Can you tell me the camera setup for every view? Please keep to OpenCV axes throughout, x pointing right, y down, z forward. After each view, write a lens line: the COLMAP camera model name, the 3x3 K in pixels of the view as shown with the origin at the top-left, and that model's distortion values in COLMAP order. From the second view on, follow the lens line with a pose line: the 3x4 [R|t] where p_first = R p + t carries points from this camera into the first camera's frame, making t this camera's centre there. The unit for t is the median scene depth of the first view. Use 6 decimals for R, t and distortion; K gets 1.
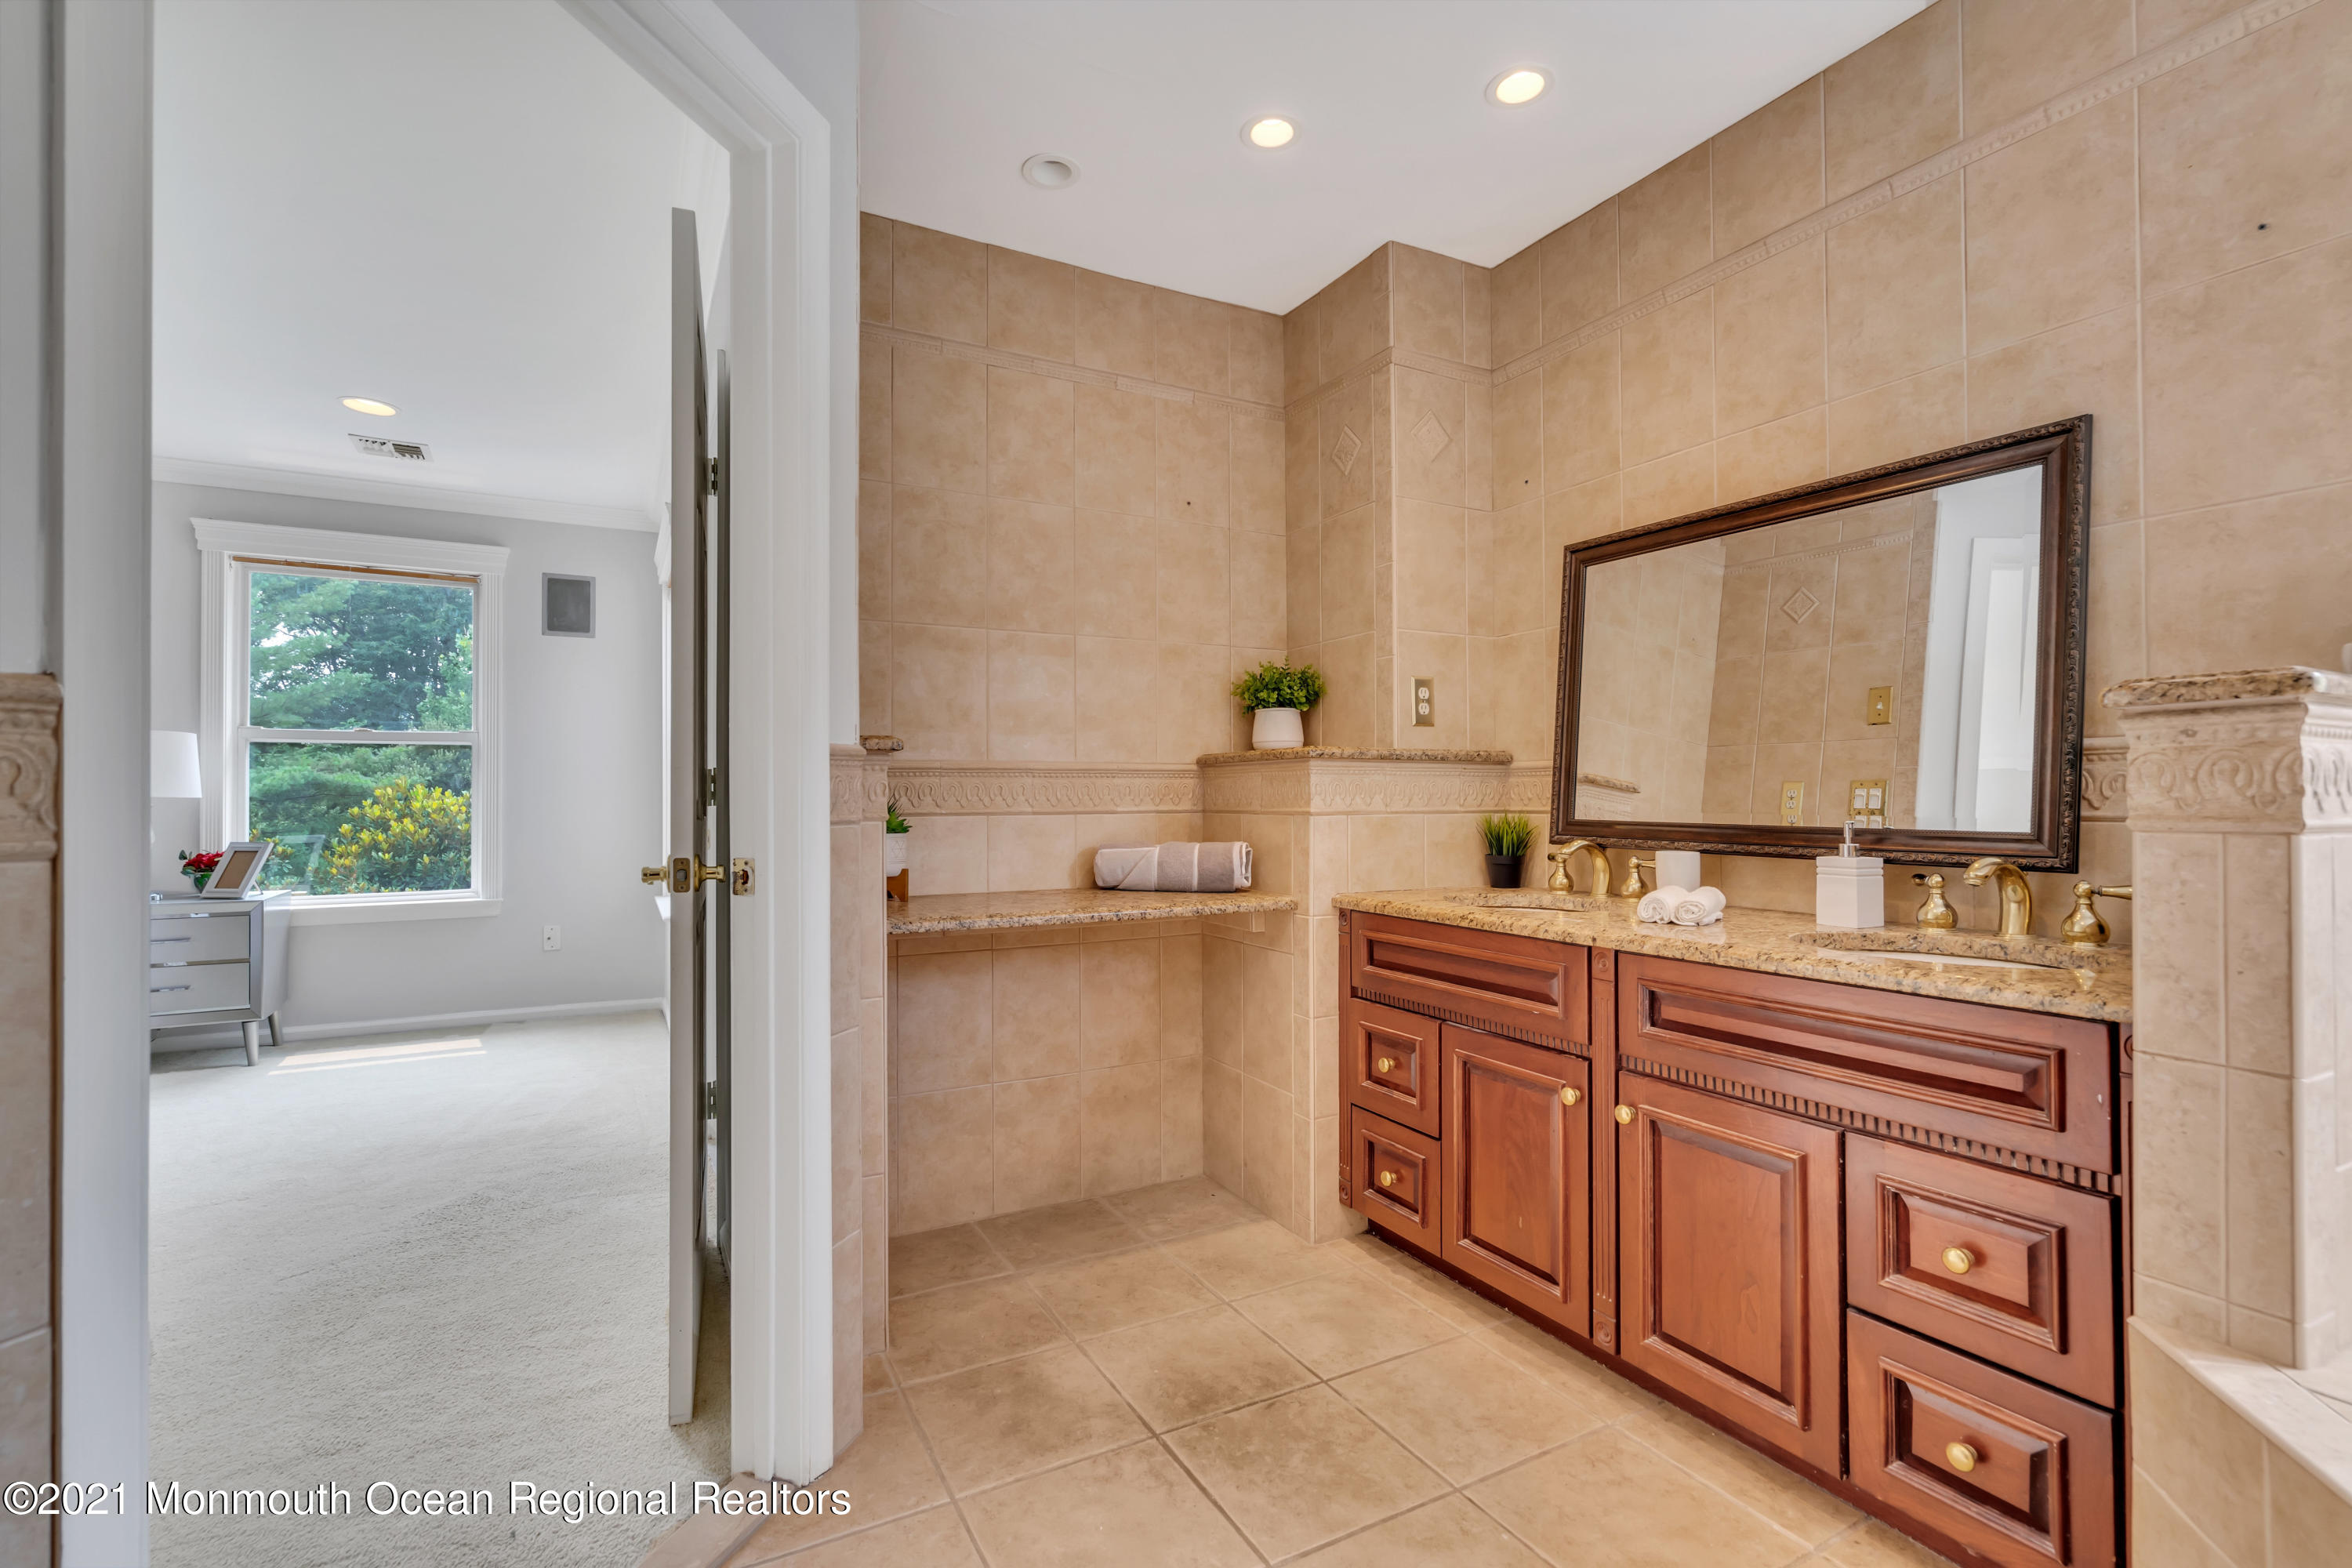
lens RADIAL K [[1060.0, 0, 1176.0], [0, 1060.0, 784.0], [0, 0, 1]] dist [-0.006896, 0.004571]
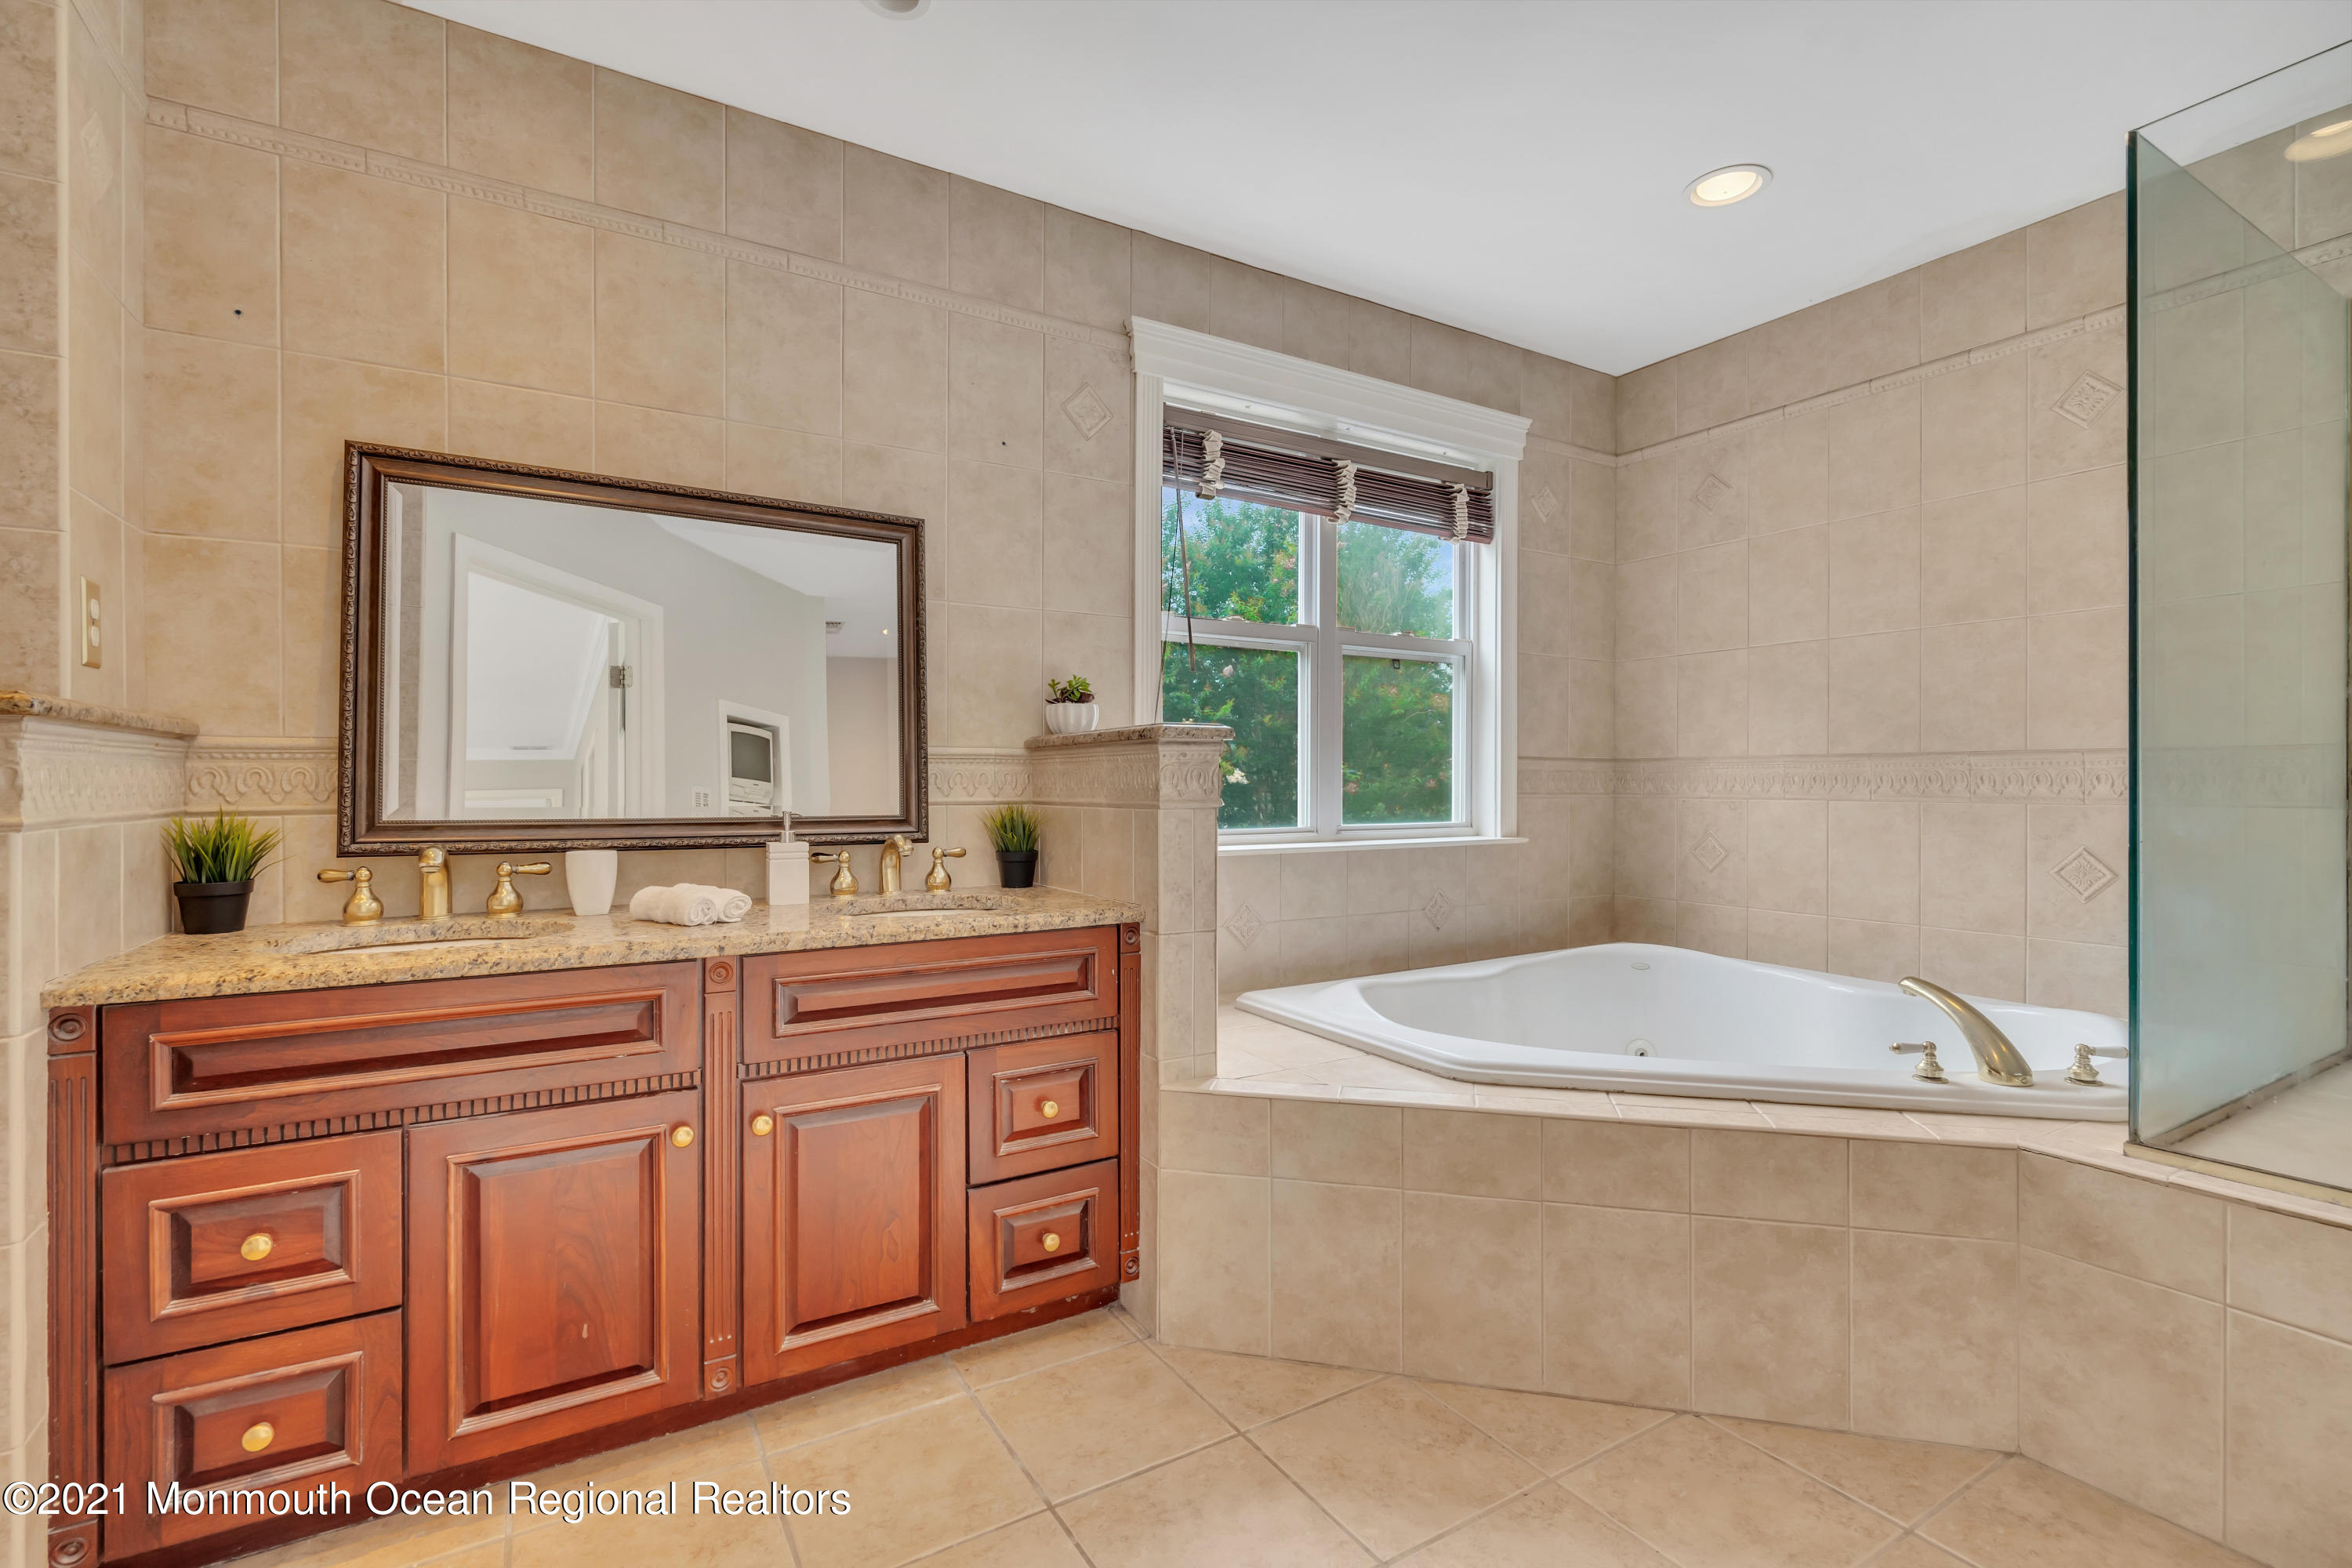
lens RADIAL K [[1060.0, 0, 1176.0], [0, 1060.0, 784.0], [0, 0, 1]] dist [-0.006896, 0.004571]
pose [[-0.046521, -0.002157, 0.998915, -0.511416], [-0.012846, 0.999916, 0.001560, -0.000293], [-0.998835, -0.012759, -0.046545, 0.639188]]
